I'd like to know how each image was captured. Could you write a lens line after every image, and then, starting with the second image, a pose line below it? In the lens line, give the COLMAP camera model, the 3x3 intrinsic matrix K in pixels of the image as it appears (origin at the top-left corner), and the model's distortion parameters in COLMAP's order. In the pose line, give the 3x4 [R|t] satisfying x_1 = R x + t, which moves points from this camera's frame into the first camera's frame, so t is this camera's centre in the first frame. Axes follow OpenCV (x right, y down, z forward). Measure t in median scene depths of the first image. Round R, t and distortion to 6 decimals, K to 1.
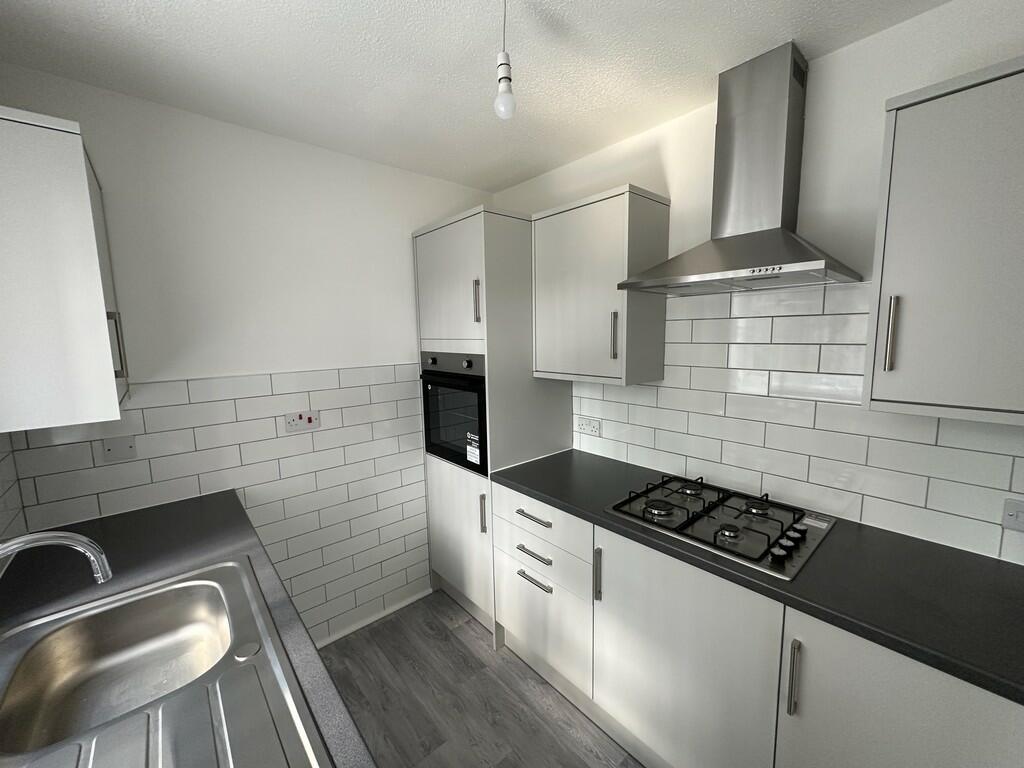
lens RADIAL K [[407.5, 0, 512.3], [0, 407.5, 382.7], [0, 0, 1]] dist [-0.002517, -0.000185]
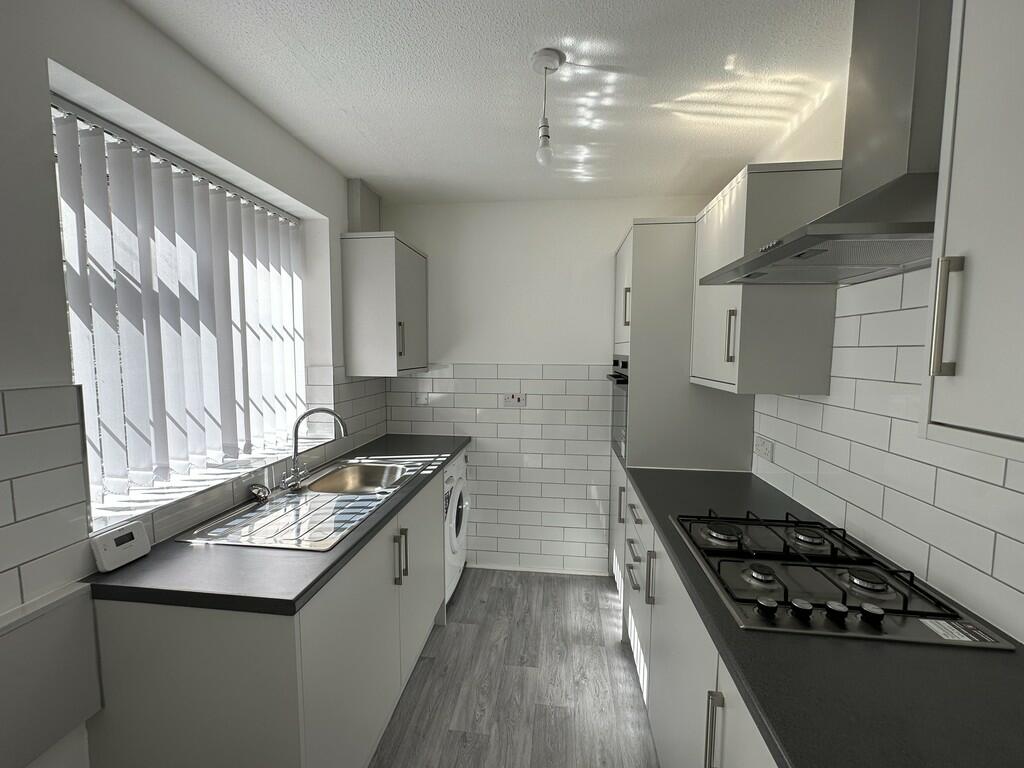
lens RADIAL K [[407.5, 0, 512.5], [0, 407.5, 383.8], [0, 0, 1]] dist [-0.002517, -0.000185]
pose [[0.669868, 0.081182, -0.738029, 0.533168], [-0.109109, 0.993976, 0.010304, 0.027490], [0.734420, 0.073623, 0.674690, 0.052441]]
